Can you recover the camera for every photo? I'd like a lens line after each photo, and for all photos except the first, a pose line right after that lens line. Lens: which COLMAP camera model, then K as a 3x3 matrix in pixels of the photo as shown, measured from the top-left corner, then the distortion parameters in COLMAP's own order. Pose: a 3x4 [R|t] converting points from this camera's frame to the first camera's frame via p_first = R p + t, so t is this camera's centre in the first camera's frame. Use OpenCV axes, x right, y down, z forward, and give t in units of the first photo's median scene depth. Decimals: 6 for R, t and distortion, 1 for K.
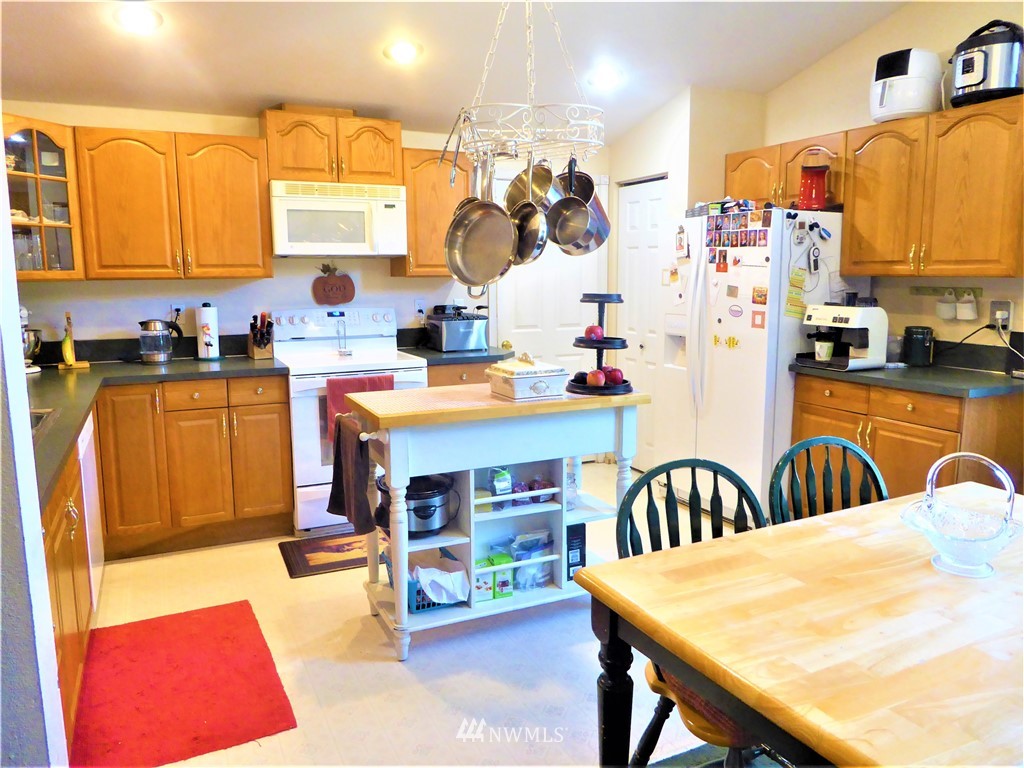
lens RADIAL K [[731.2, 0, 513.0], [0, 731.2, 384.8], [0, 0, 1]] dist [-0.020438, -0.002171]
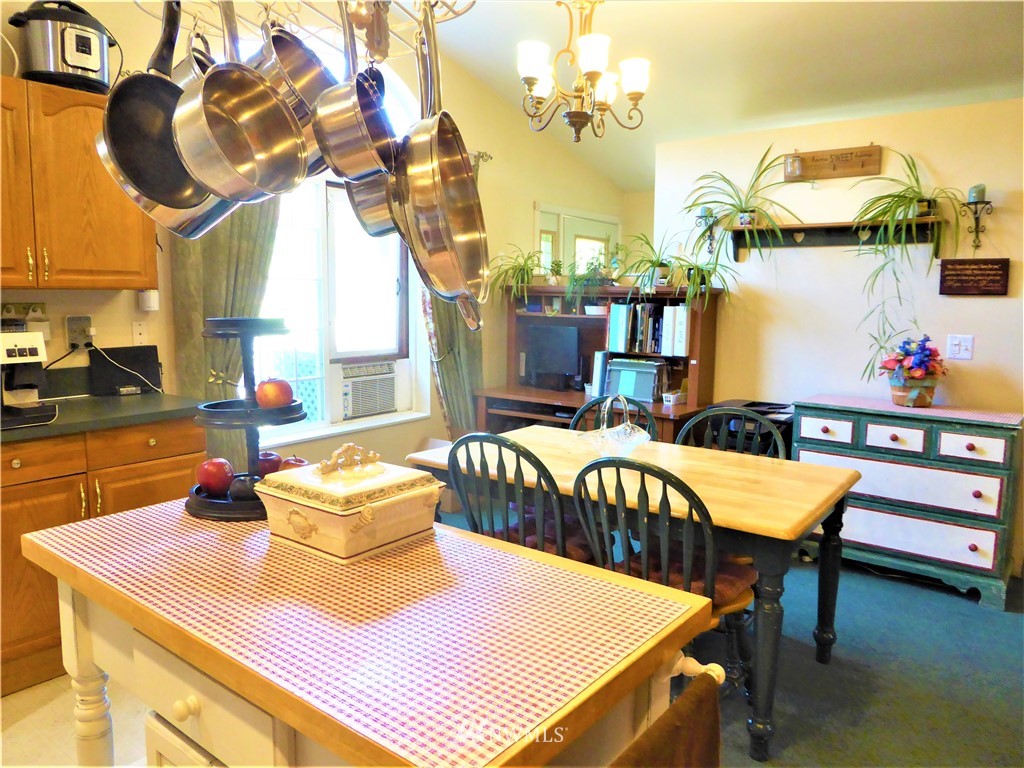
lens RADIAL K [[731.2, 0, 512.0], [0, 731.2, 377.9], [0, 0, 1]] dist [-0.020438, -0.002171]
pose [[-0.439654, -0.101519, 0.892412, -0.385317], [0.131002, 0.975718, 0.175535, -0.134136], [-0.888562, 0.194082, -0.415679, 0.946224]]
